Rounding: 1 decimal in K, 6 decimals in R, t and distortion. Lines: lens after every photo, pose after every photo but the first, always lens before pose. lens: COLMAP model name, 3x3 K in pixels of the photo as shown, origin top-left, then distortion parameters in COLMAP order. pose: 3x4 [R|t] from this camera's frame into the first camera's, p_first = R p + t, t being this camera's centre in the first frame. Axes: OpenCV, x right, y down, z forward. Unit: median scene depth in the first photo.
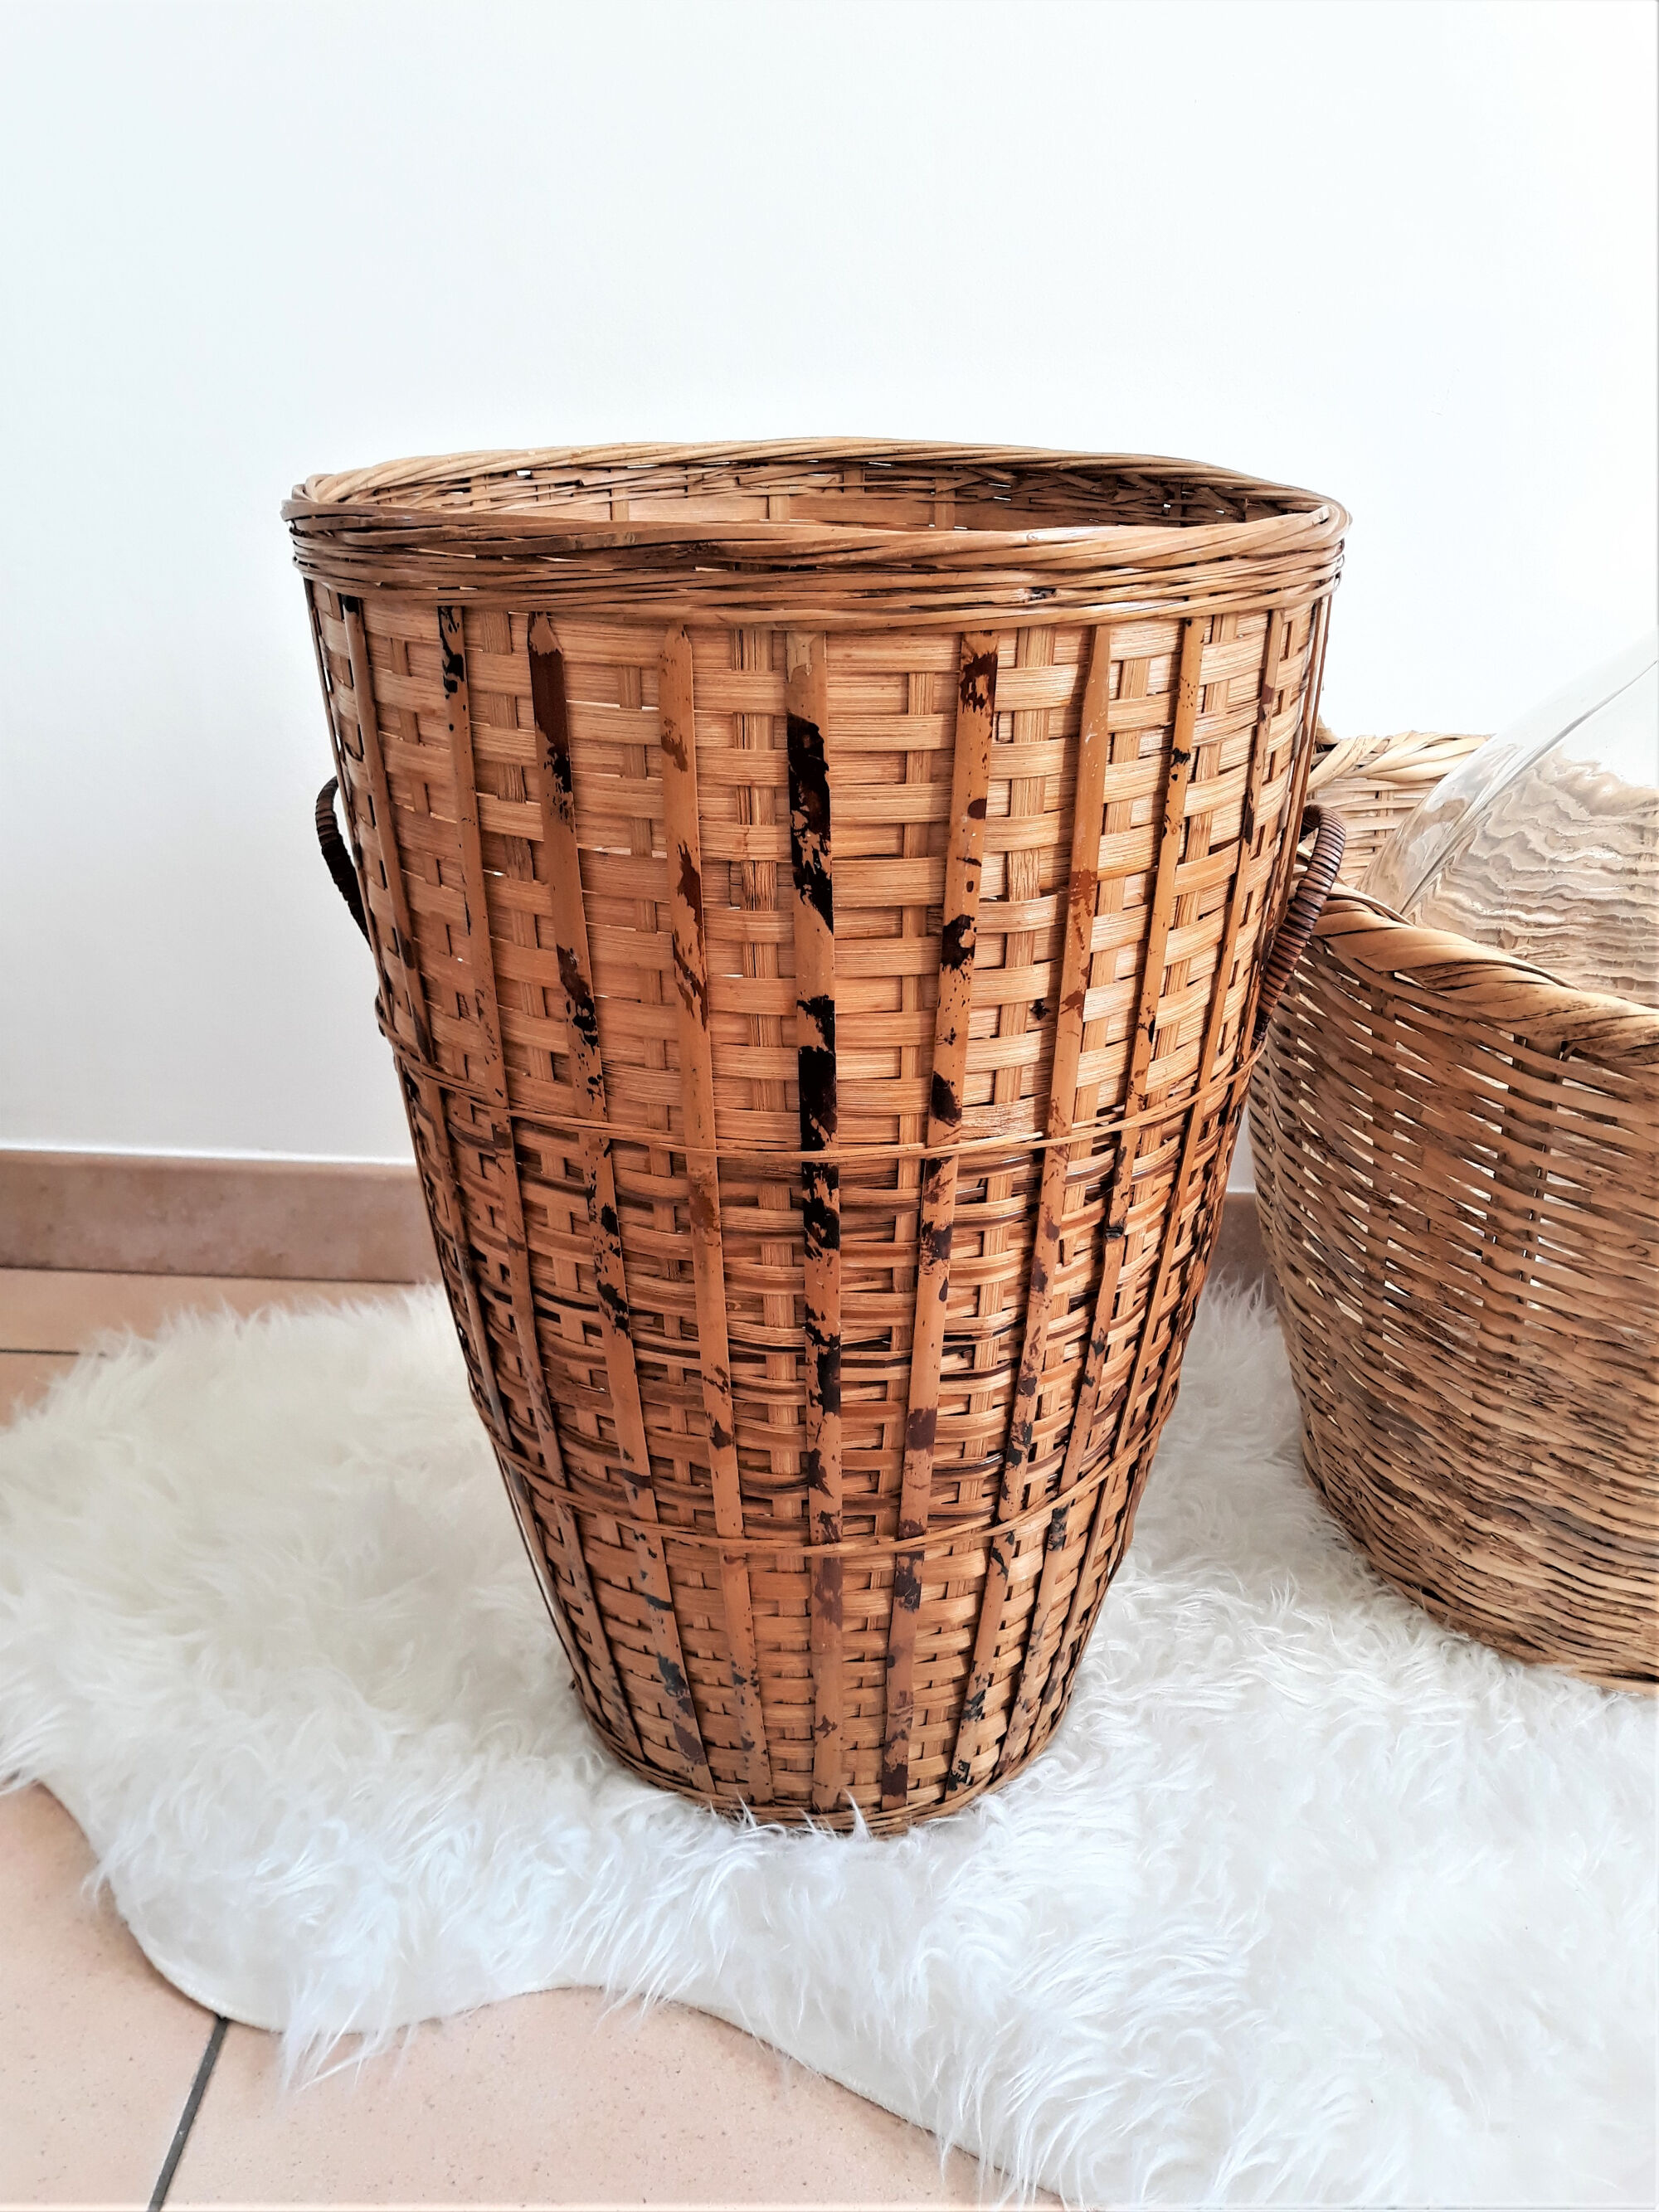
lens RADIAL K [[1703.6, 0, 829.5], [0, 1703.6, 1106.0], [0, 0, 1]] dist [0.002500, -0.000034]
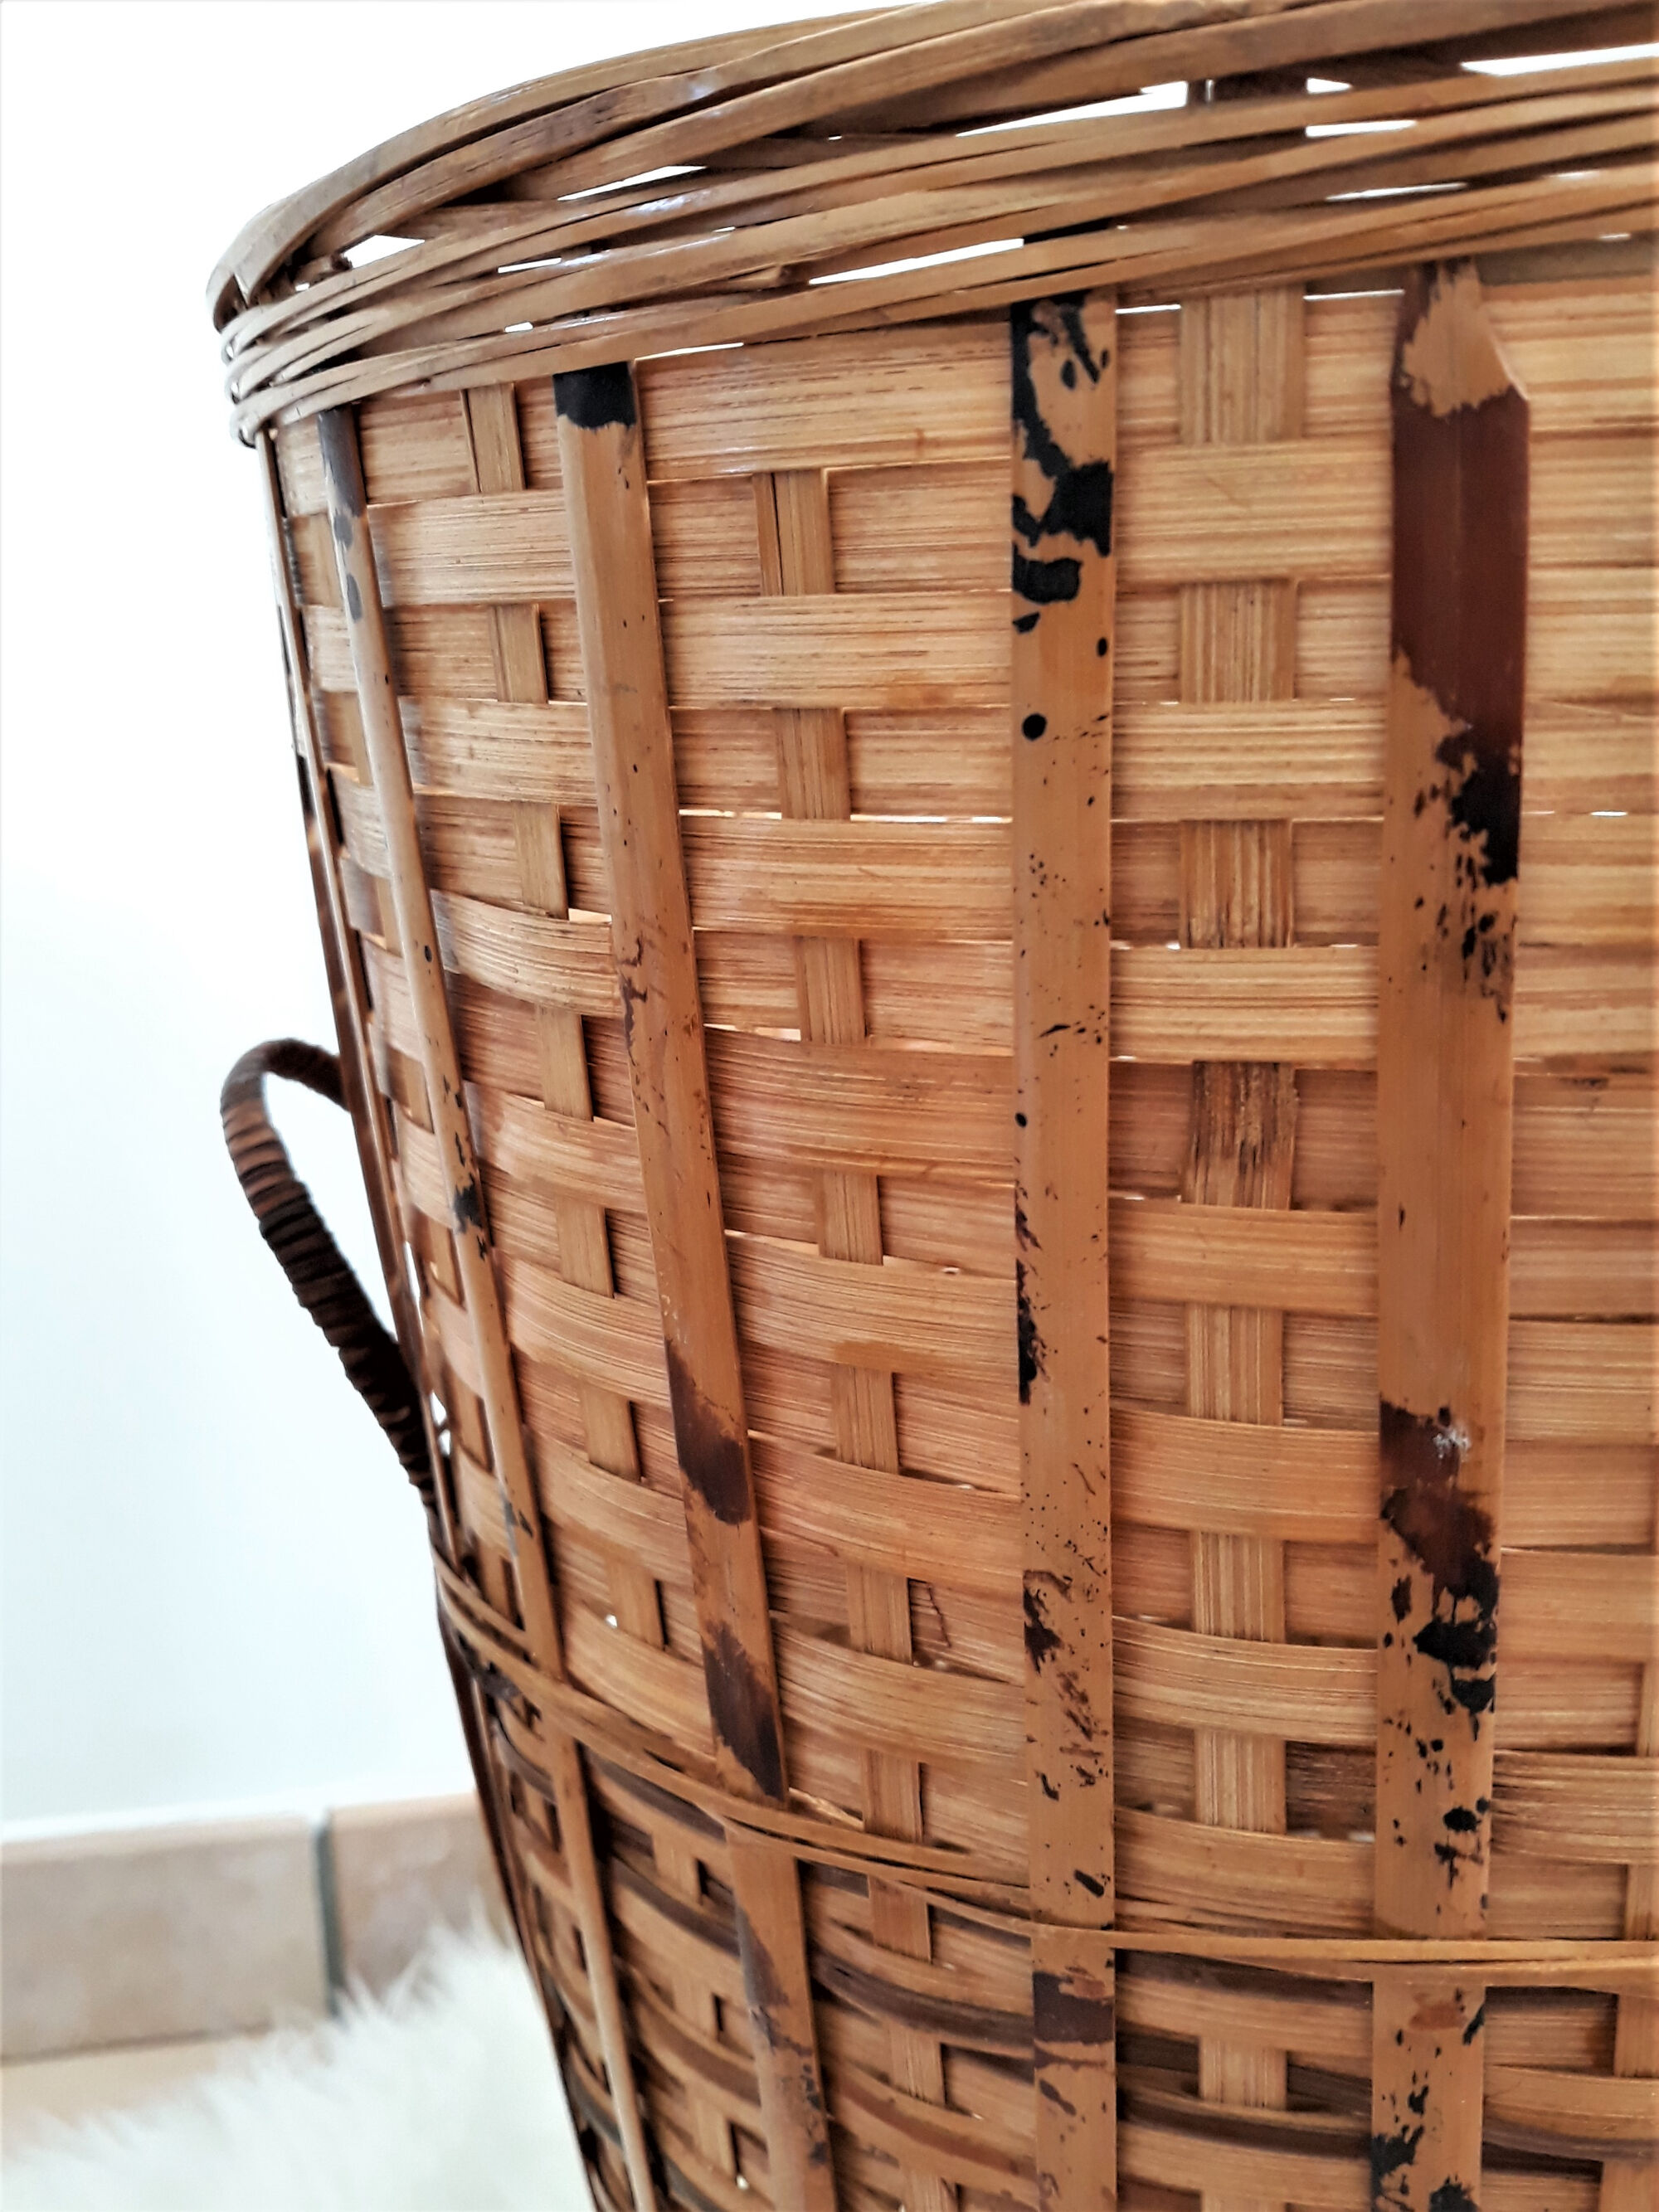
lens RADIAL K [[2185.5, 0, 829.5], [0, 2185.5, 1106.0], [0, 0, 1]] dist [0.054147, -0.240770]
pose [[0.982532, -0.101736, 0.155819, -0.303562], [0.129504, 0.975116, -0.179936, -0.085822], [-0.133636, 0.196973, 0.971259, 0.600479]]
